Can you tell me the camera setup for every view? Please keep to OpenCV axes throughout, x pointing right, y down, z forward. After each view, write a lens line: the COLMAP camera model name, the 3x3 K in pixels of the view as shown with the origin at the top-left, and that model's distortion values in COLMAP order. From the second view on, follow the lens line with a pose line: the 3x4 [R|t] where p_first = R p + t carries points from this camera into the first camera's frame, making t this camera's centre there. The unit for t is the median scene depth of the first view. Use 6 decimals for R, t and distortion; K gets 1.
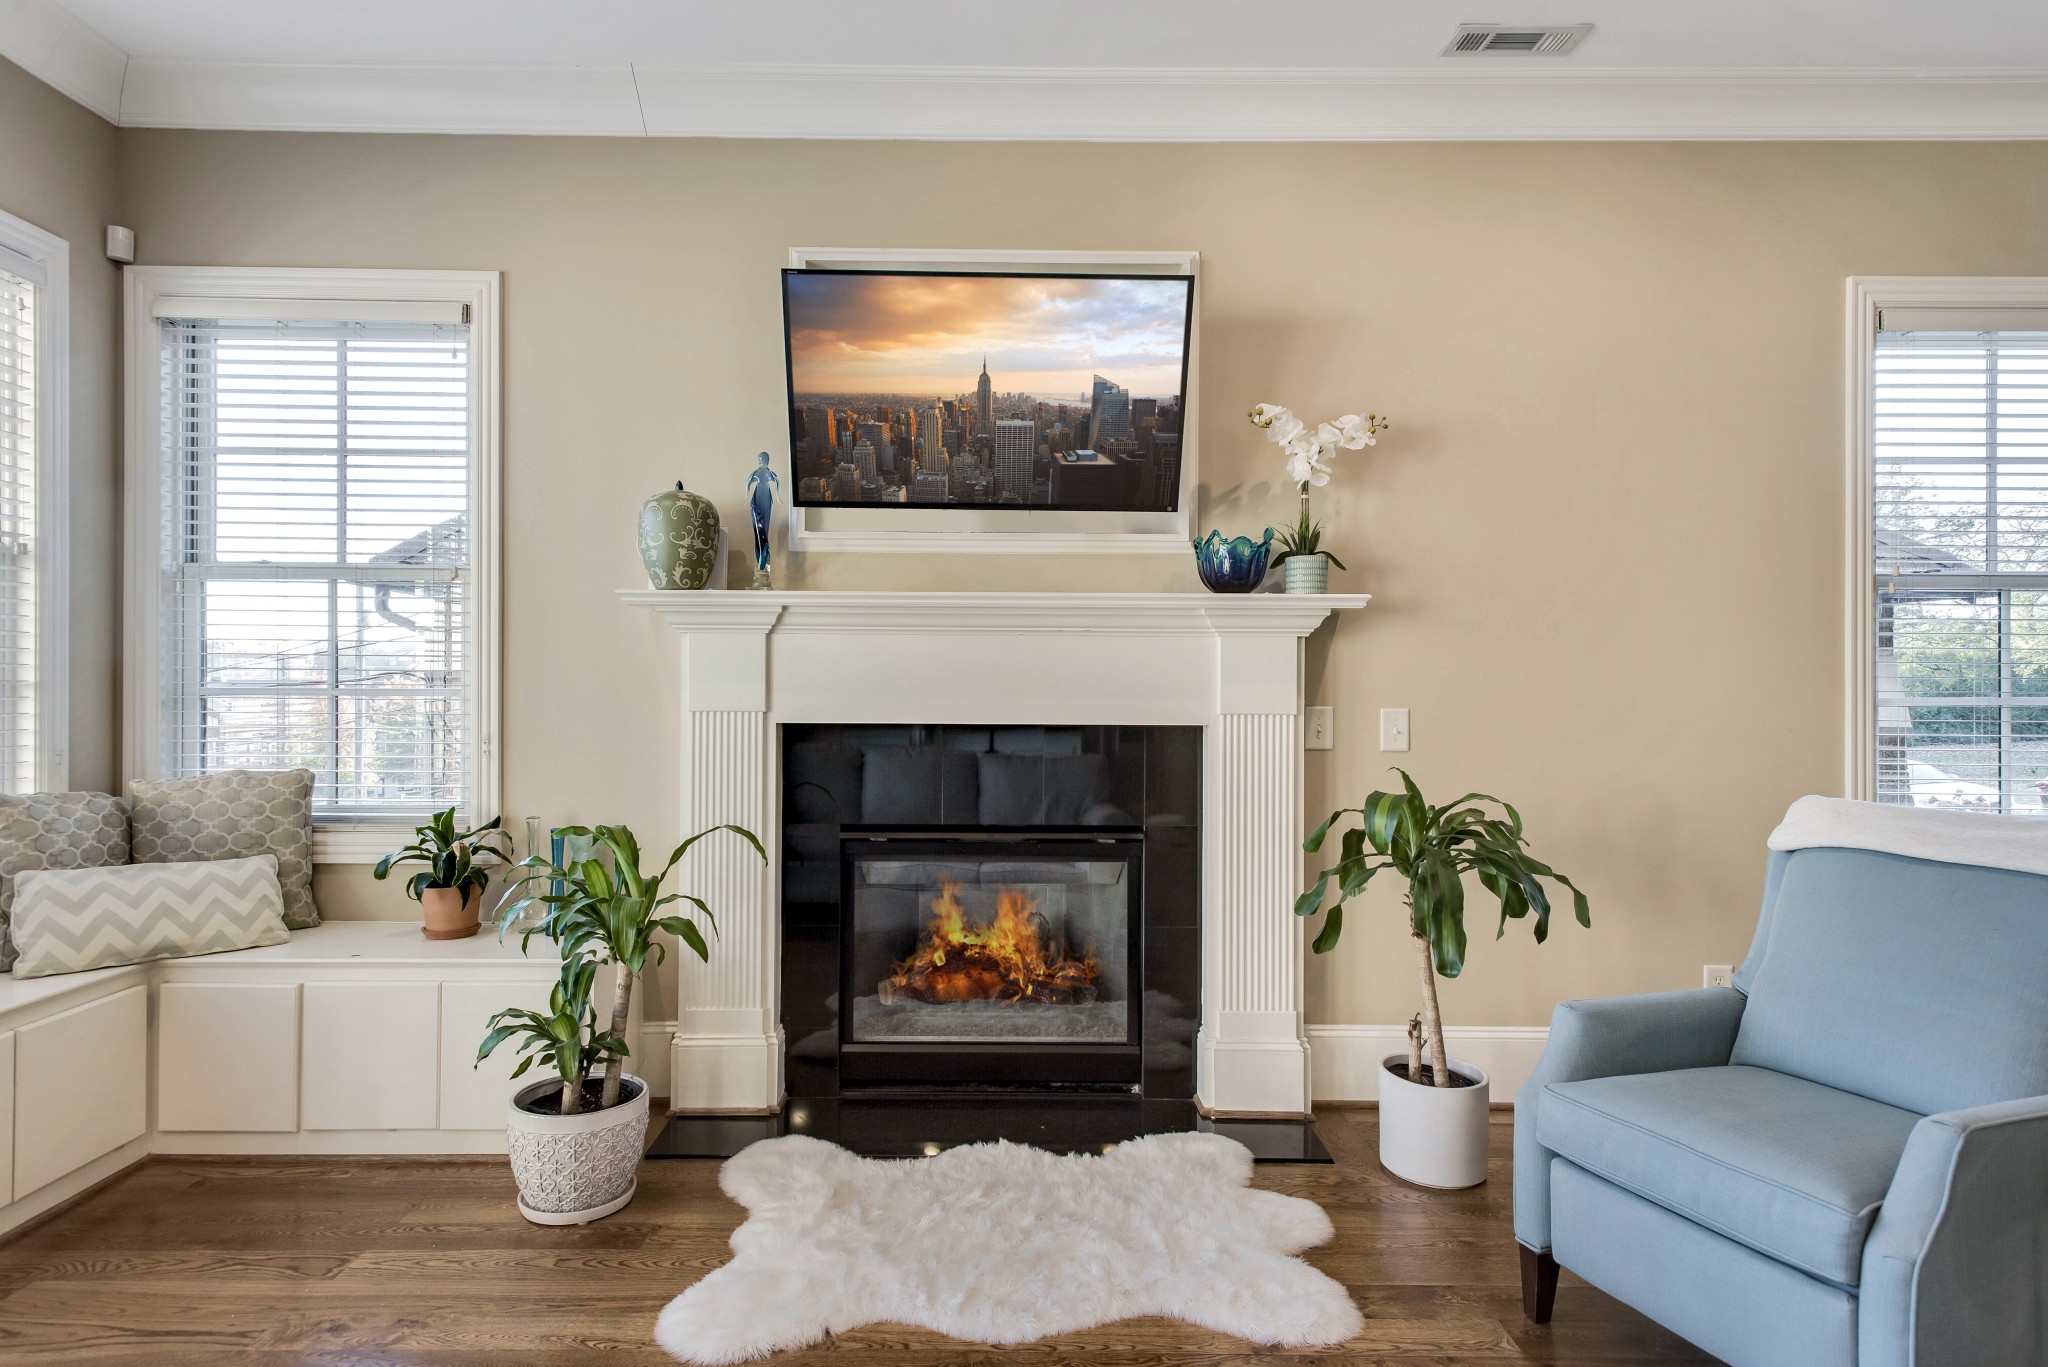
lens RADIAL K [[1087.5, 0, 1016.2], [0, 1087.5, 694.1], [0, 0, 1]] dist [0.005108, -0.000228]
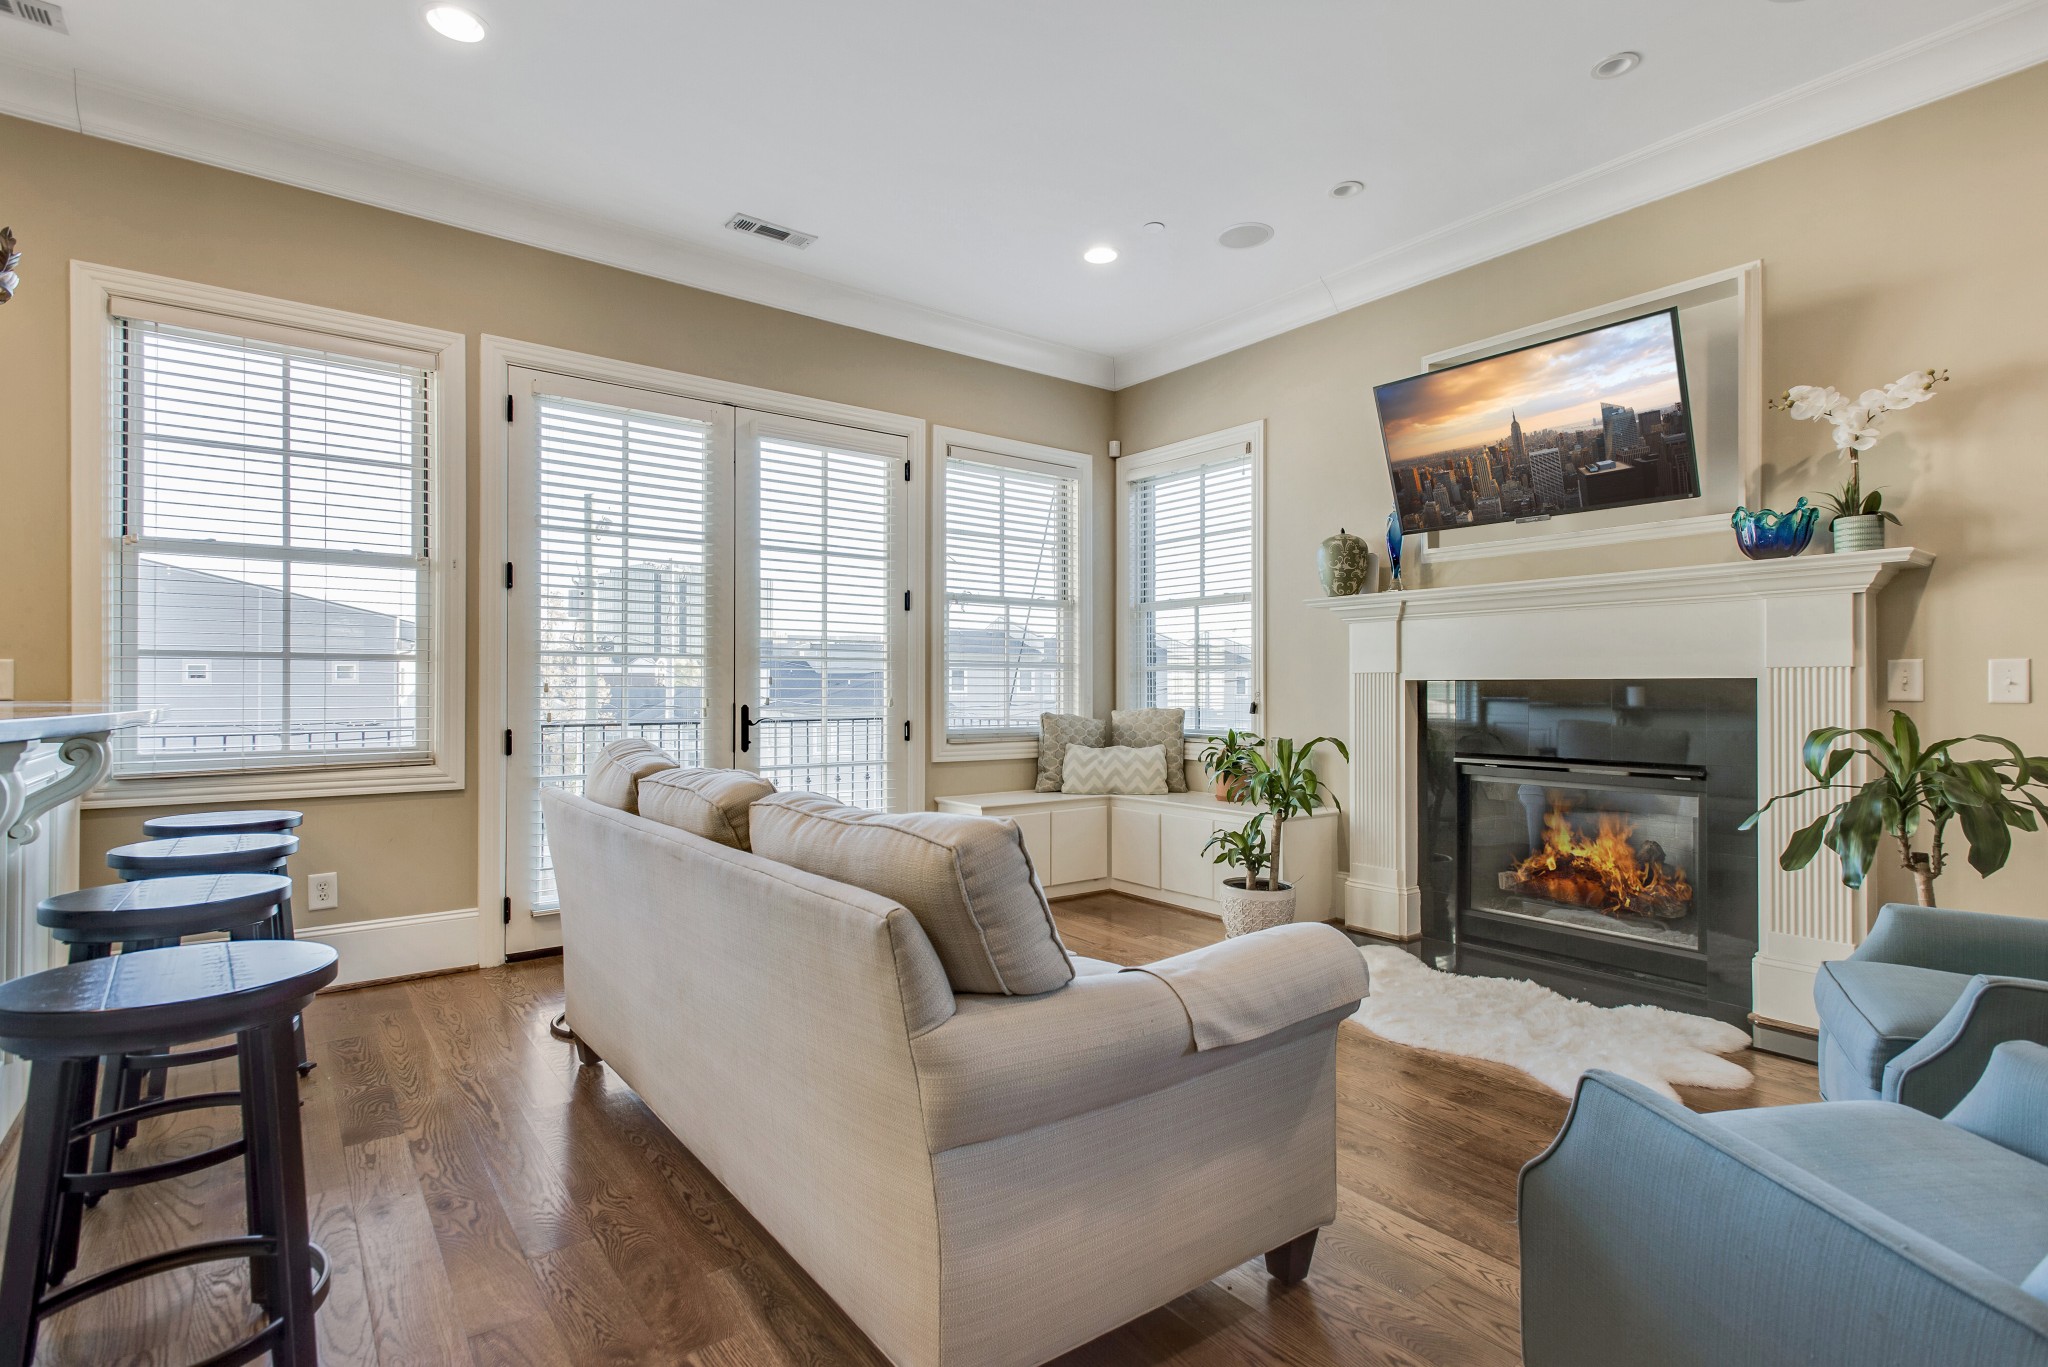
lens RADIAL K [[910.2, 0, 1056.8], [0, 910.2, 691.9], [0, 0, 1]] dist [-0.000759, -0.000376]
pose [[0.630257, -0.000861, -0.776386, 0.477189], [0.000054, 0.999999, -0.001066, 0.047152], [0.776386, 0.000630, 0.630257, -0.170599]]
